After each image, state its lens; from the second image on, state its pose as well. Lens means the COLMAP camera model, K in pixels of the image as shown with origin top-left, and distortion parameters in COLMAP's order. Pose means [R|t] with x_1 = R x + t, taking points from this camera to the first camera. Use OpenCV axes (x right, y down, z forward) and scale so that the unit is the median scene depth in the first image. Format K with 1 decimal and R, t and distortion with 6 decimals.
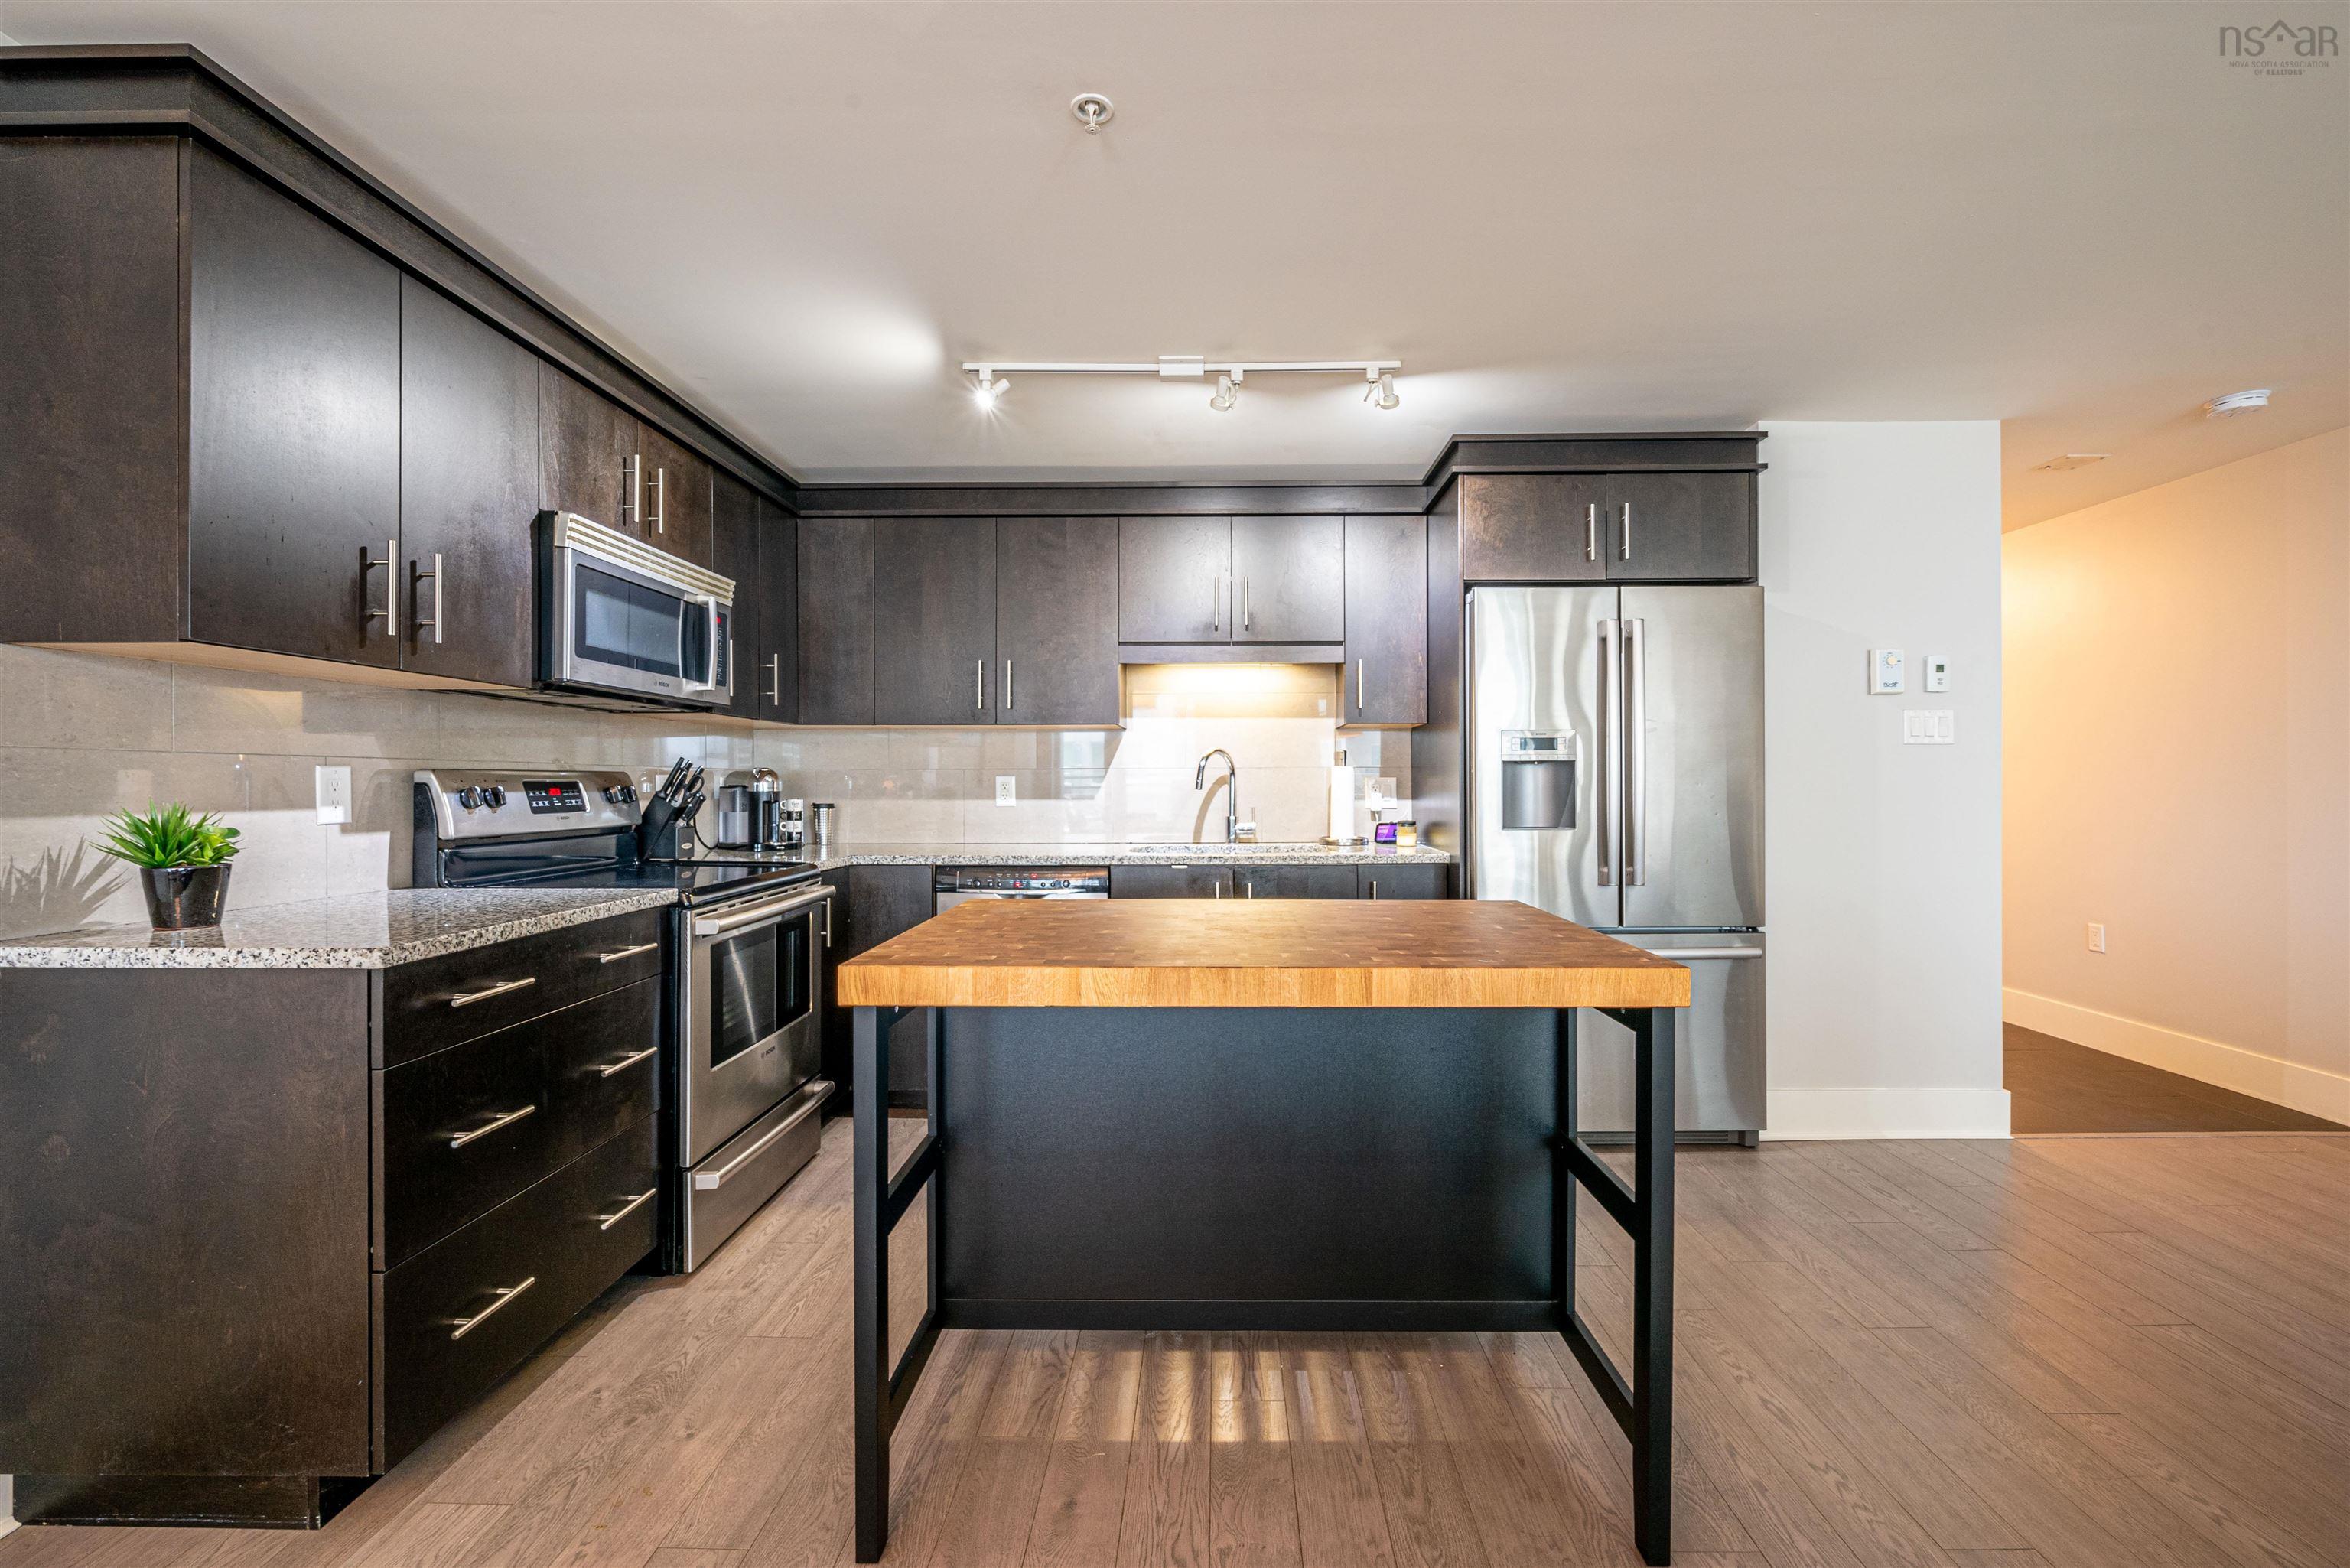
lens RADIAL K [[967.7, 0, 1209.2], [0, 967.7, 779.5], [0, 0, 1]] dist [-0.001216, -0.000172]
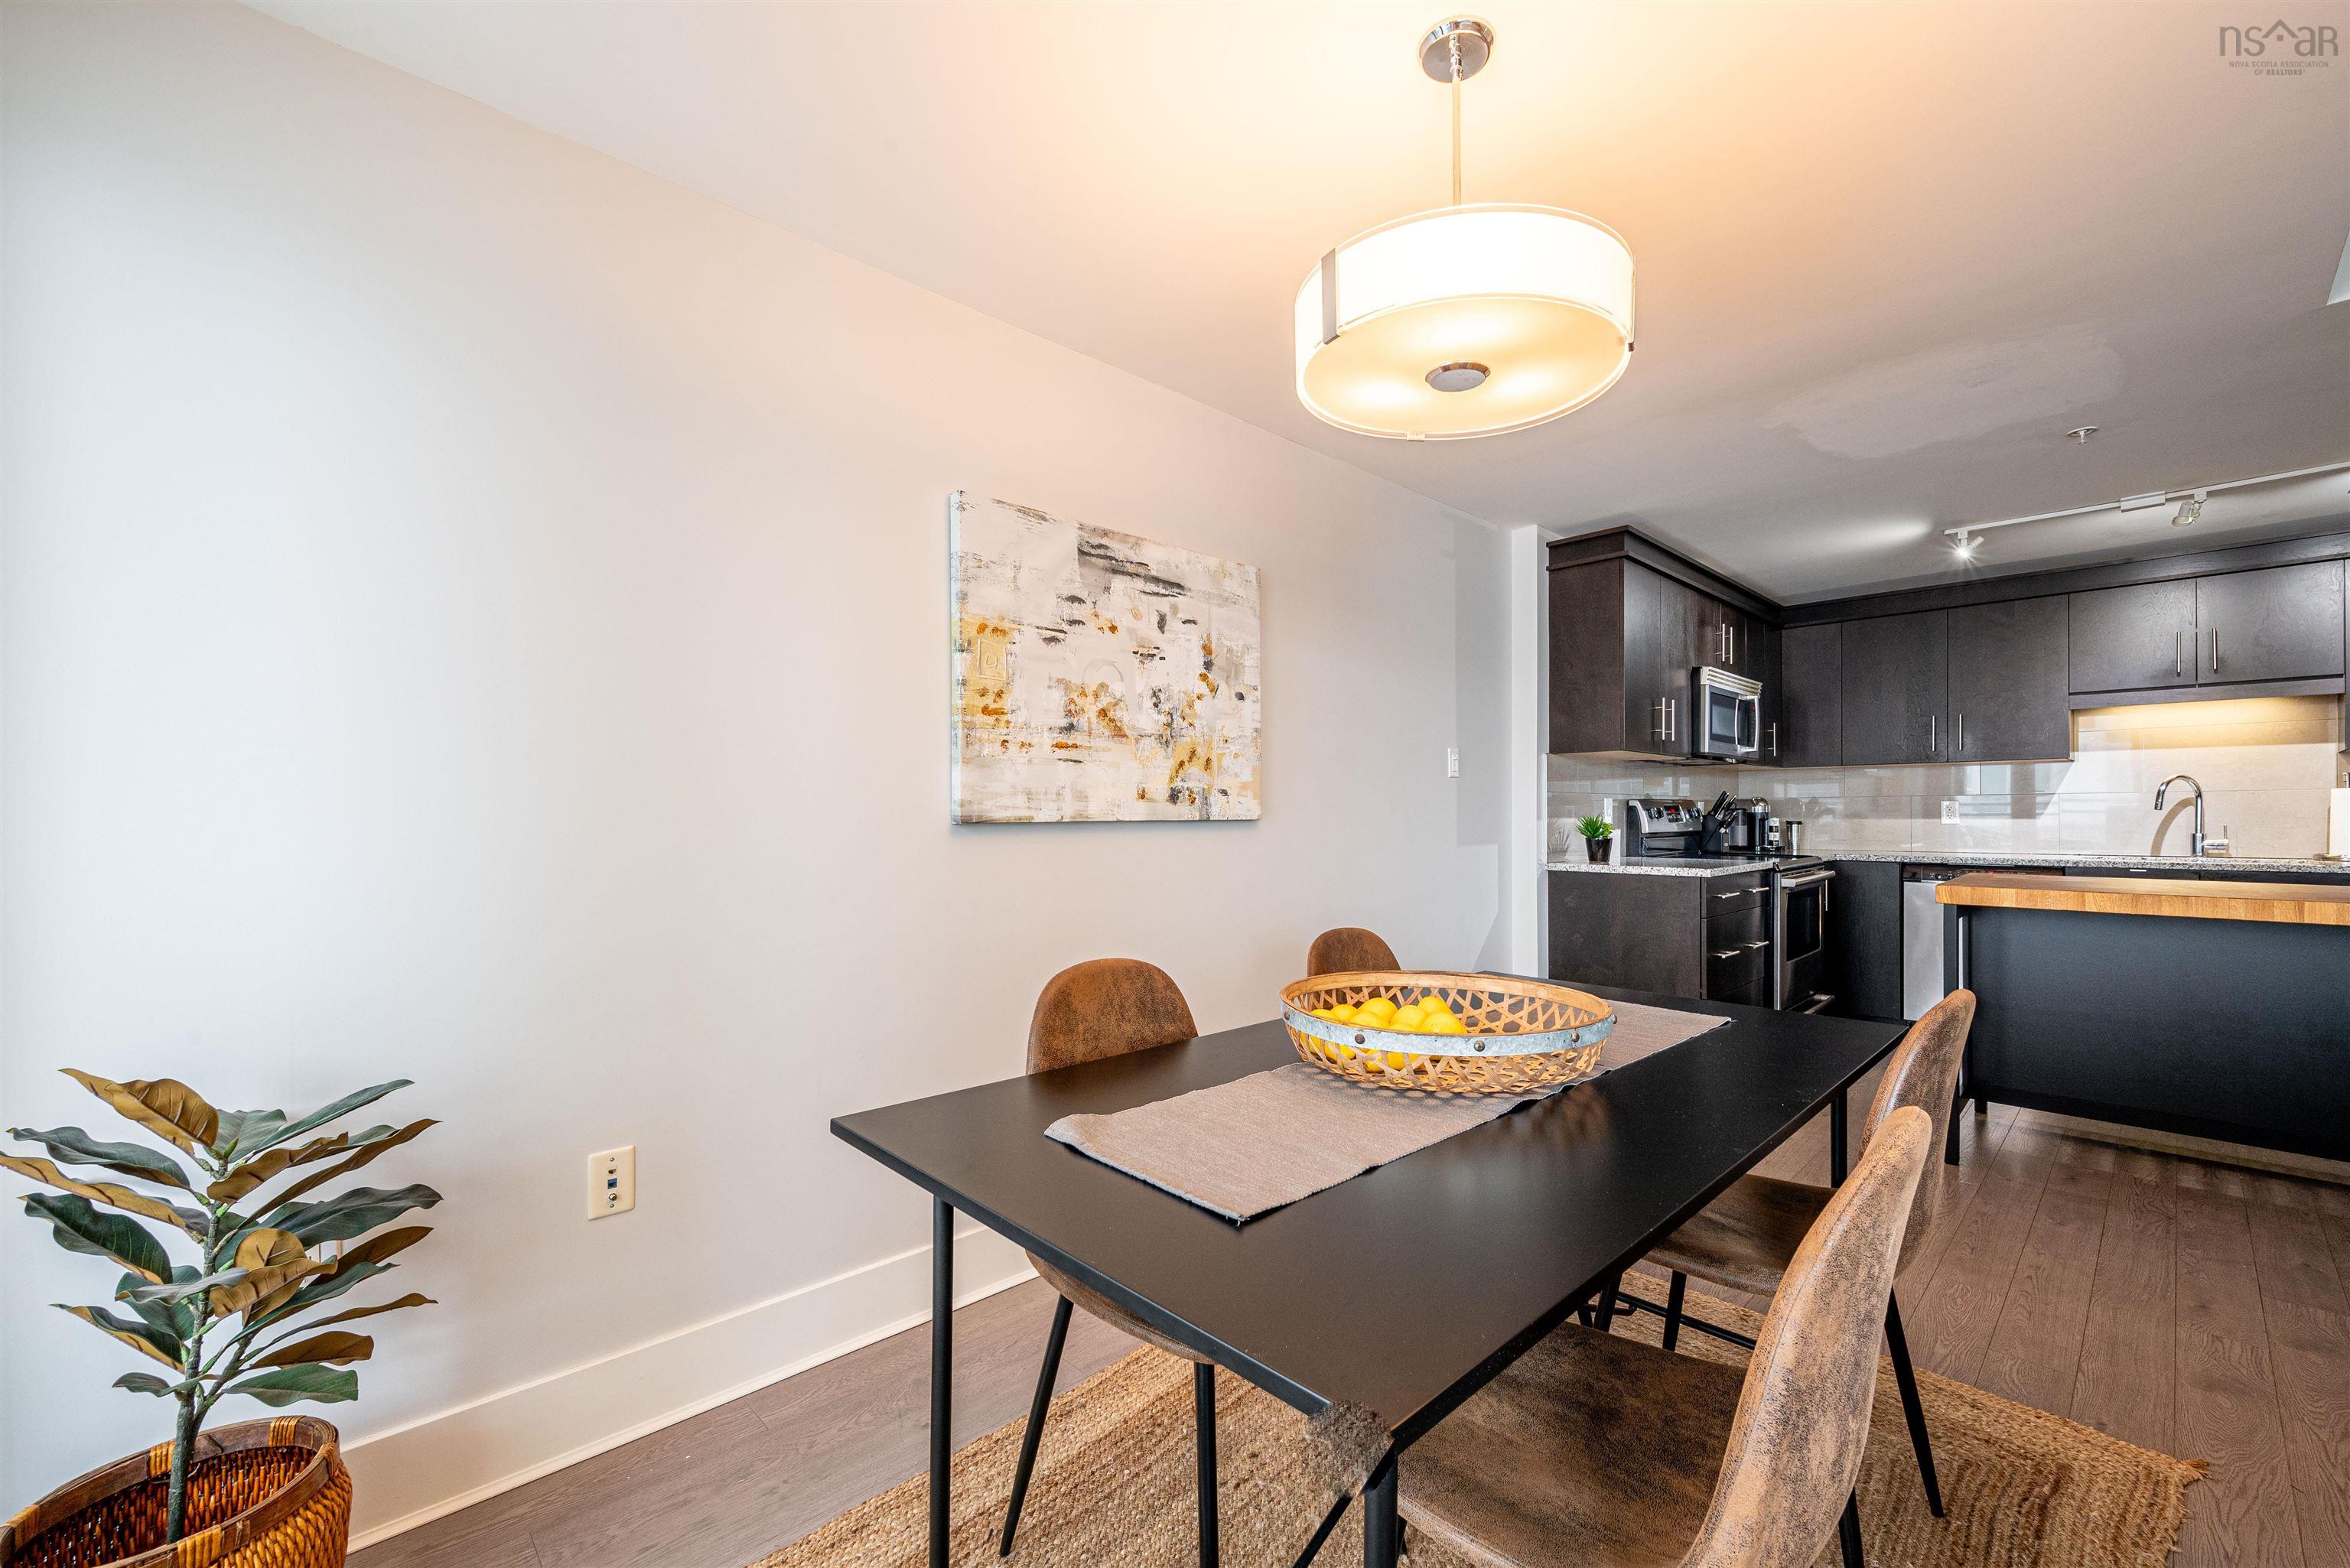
lens RADIAL K [[952.3, 0, 1213.0], [0, 952.3, 813.4], [0, 0, 1]] dist [-0.002260, 0.000040]
pose [[0.707847, -0.001941, -0.706363, -0.009857], [0.004467, 0.999989, 0.001729, 0.008989], [0.706352, -0.004380, 0.707847, -0.787308]]
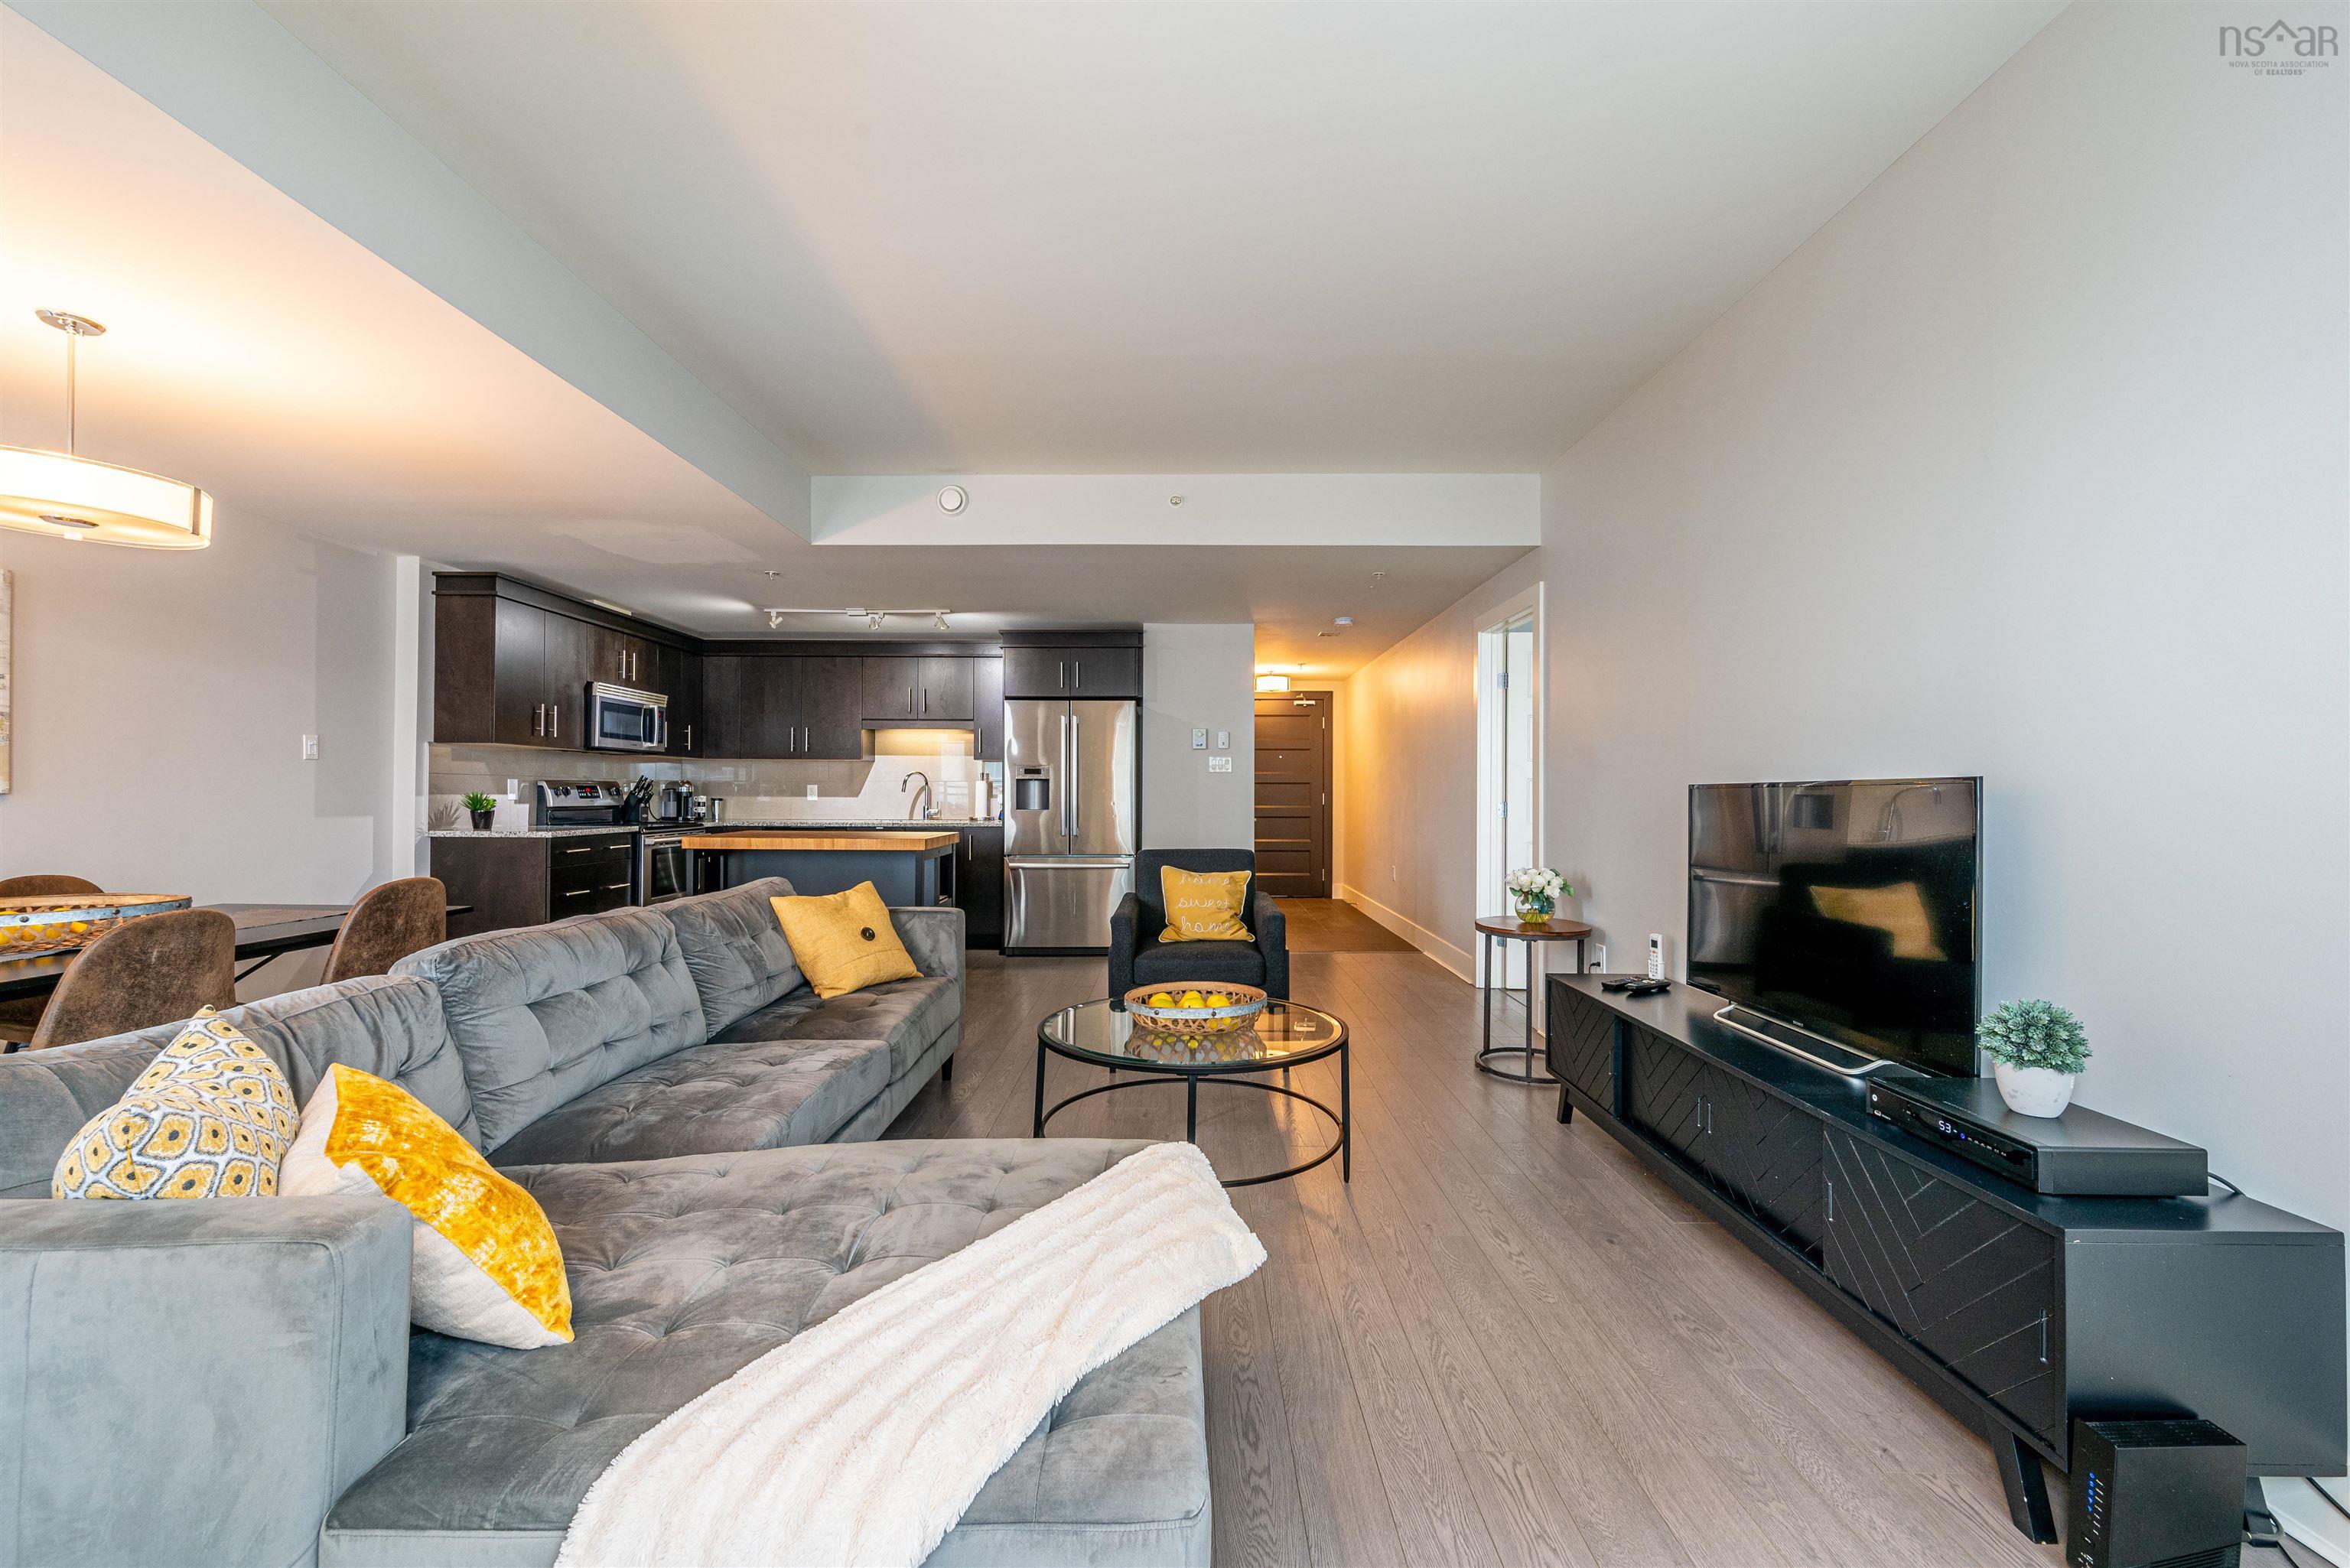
lens RADIAL K [[945.6, 0, 1175.0], [0, 945.6, 784.0], [0, 0, 1]] dist [0.008091, -0.000029]
pose [[0.999979, 0.006432, 0.000960, 0.660333], [-0.006424, 0.999951, -0.007565, 0.005791], [-0.001009, 0.007558, 0.999971, -1.152215]]
